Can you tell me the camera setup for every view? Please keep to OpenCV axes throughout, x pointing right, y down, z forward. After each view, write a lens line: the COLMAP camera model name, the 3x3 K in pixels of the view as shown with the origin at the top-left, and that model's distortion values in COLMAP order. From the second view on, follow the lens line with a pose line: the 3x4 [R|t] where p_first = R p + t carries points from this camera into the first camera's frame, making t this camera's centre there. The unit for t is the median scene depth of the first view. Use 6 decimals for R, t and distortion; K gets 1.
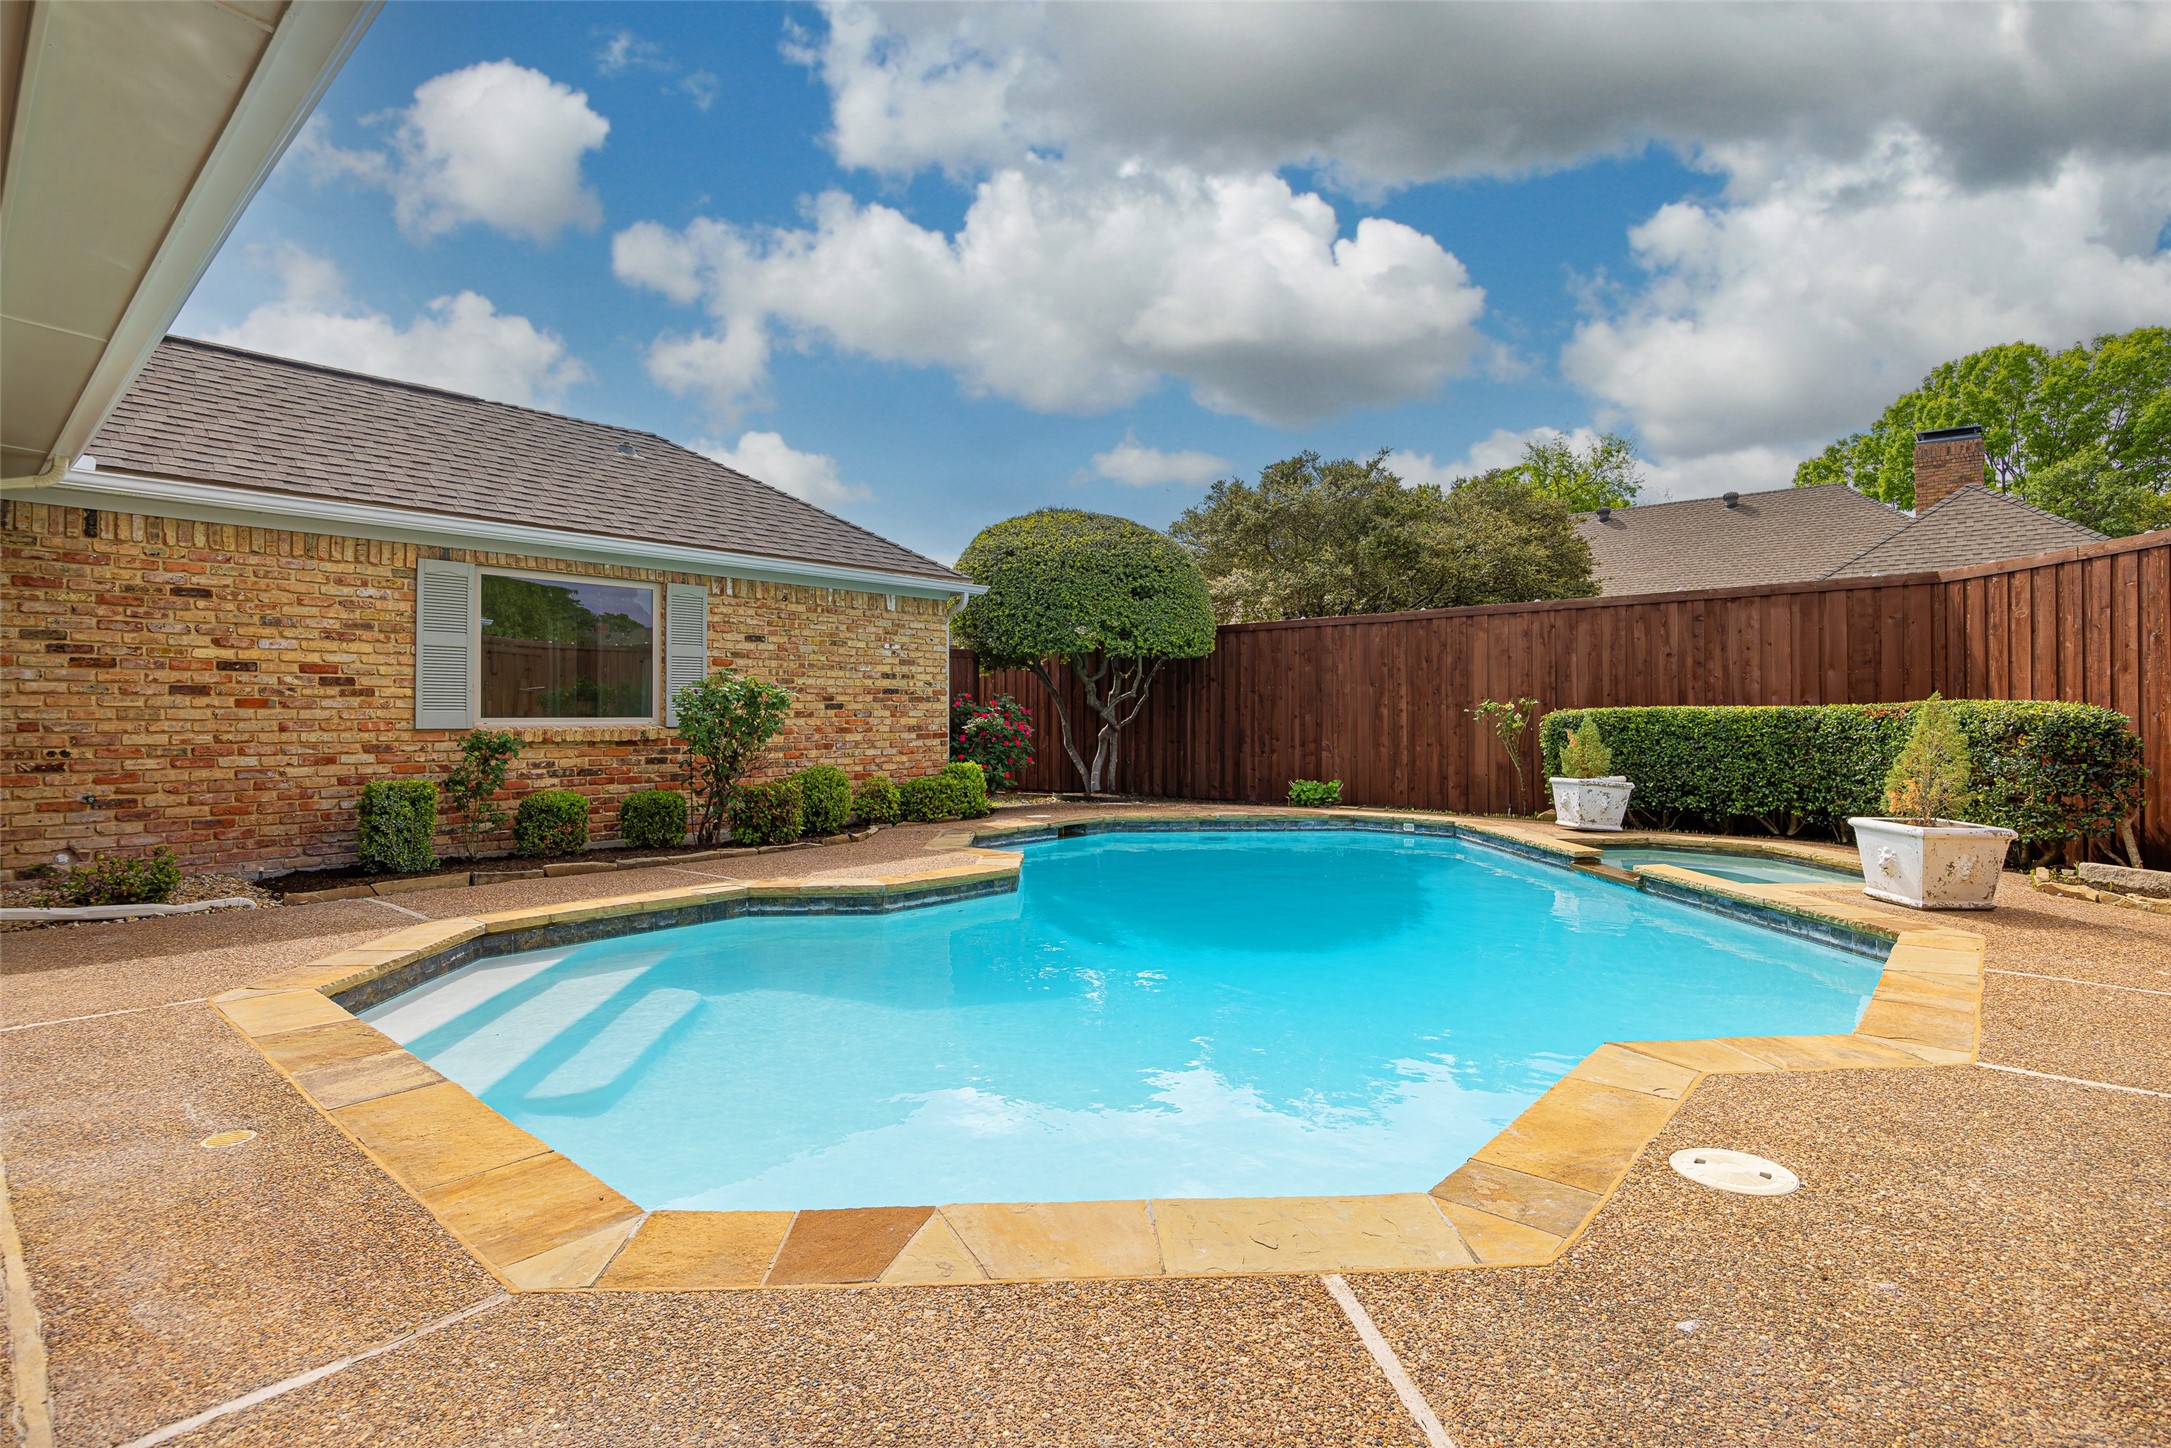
lens RADIAL K [[1019.9, 0, 1074.7], [0, 1019.9, 696.1], [0, 0, 1]] dist [-0.008076, -0.000194]
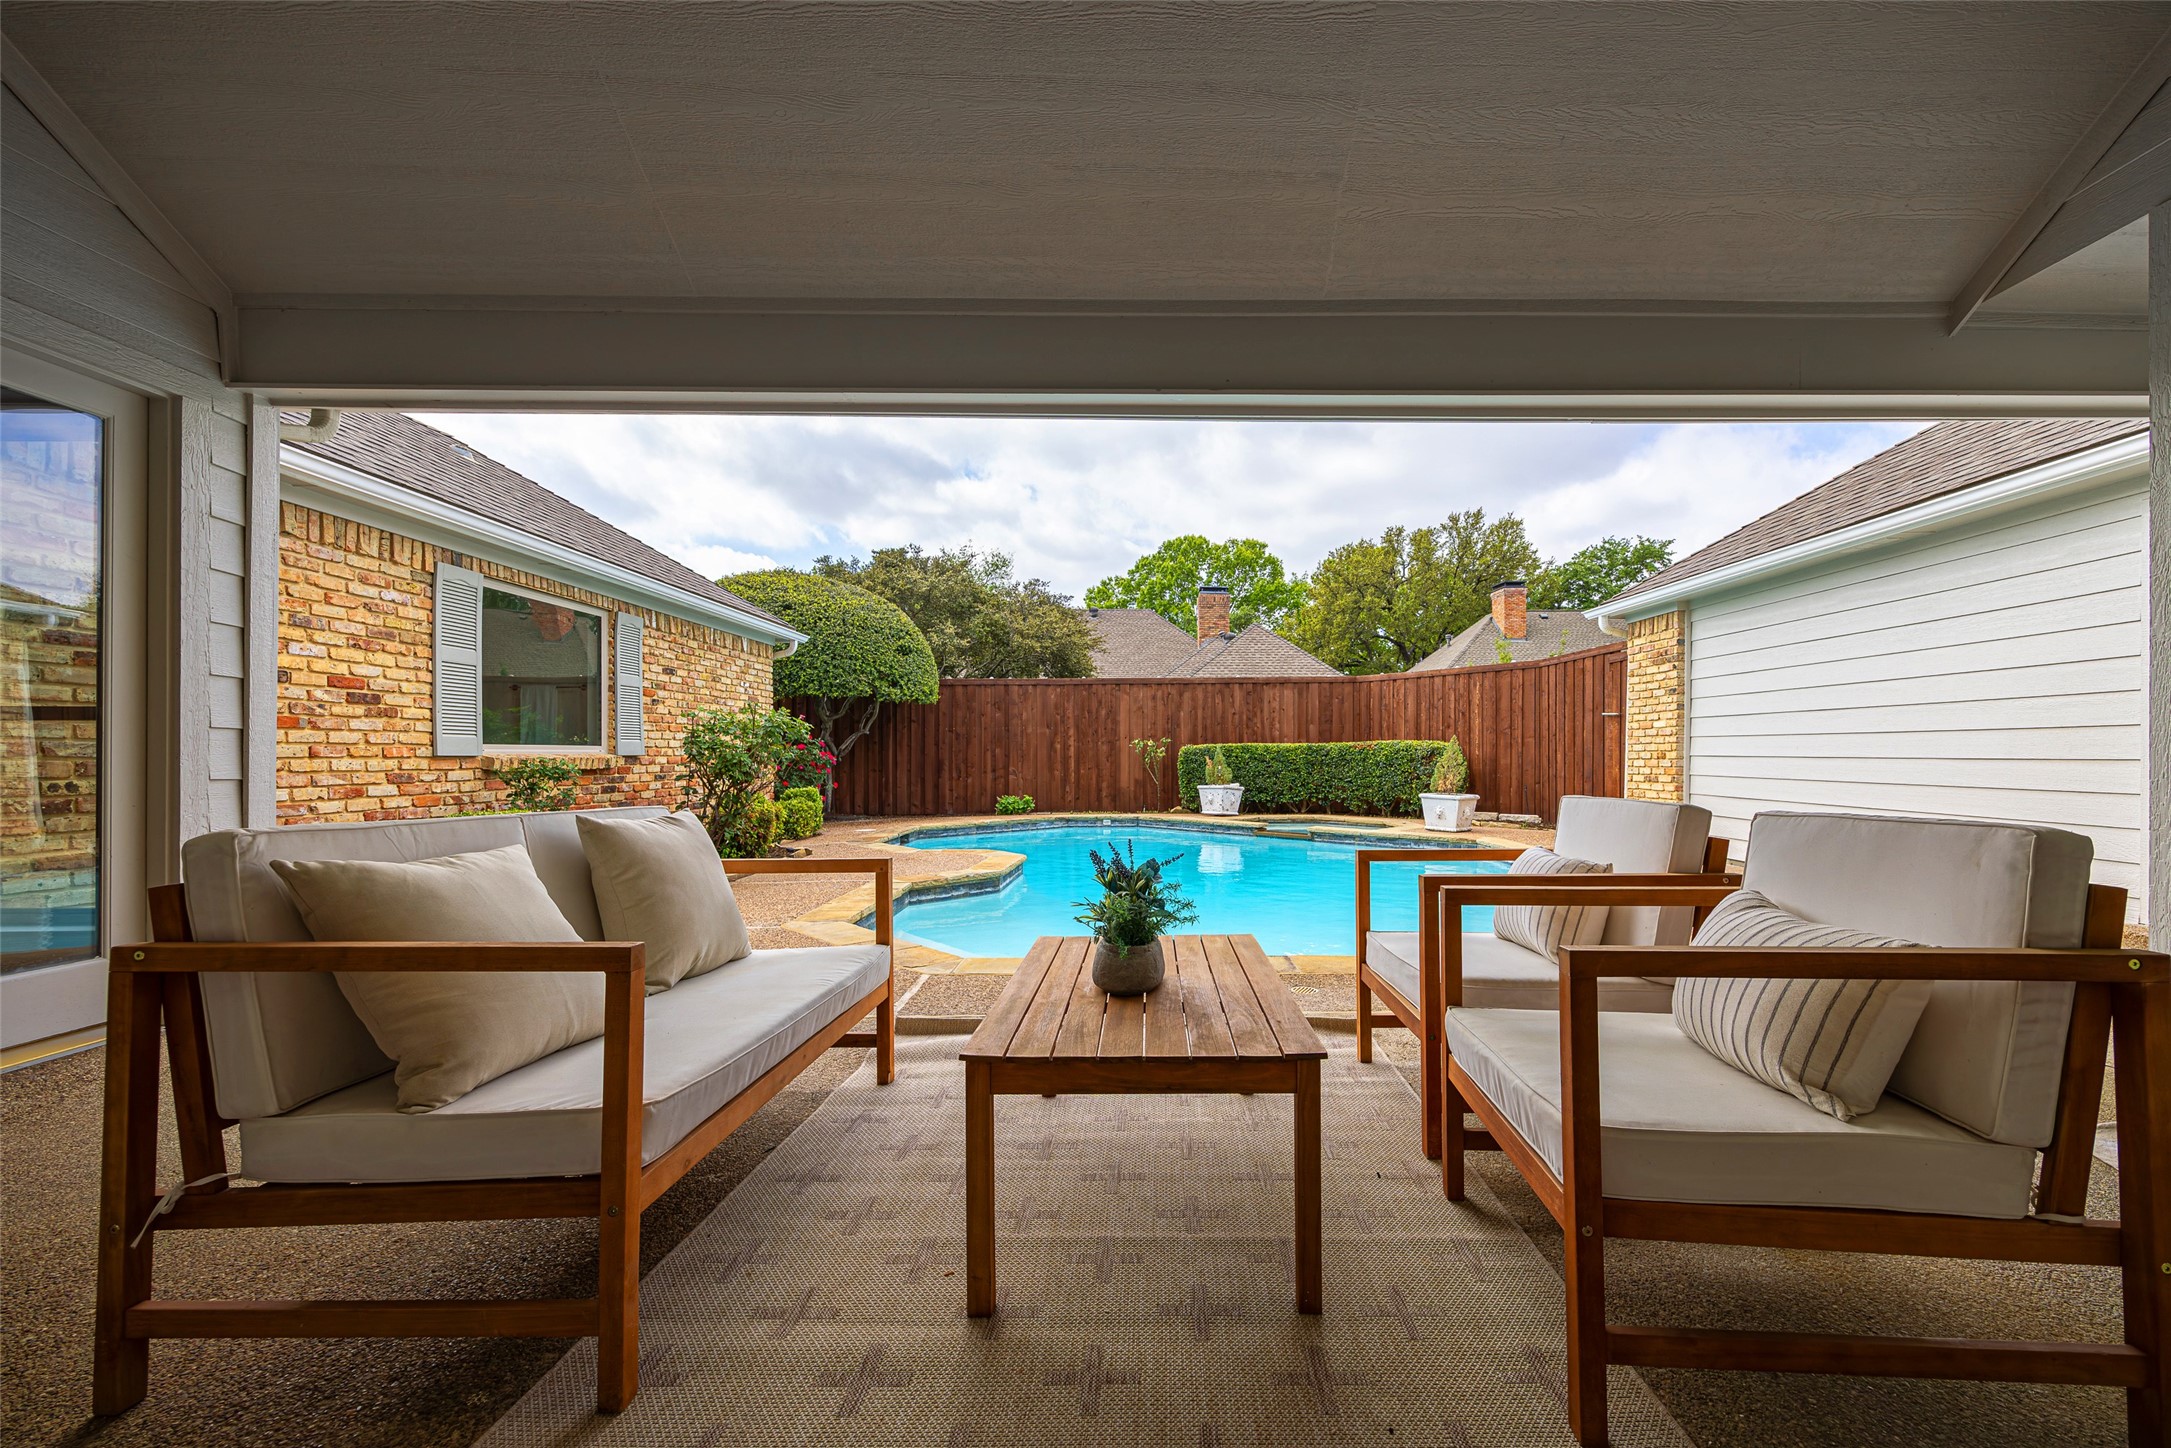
lens RADIAL K [[872.1, 0, 1077.9], [0, 872.1, 754.2], [0, 0, 1]] dist [0.000423, -0.000063]
pose [[0.756525, -0.000083, 0.653964, -0.641116], [-0.010695, 0.999865, 0.012499, 0.013762], [-0.653877, -0.016450, 0.756422, 0.057627]]
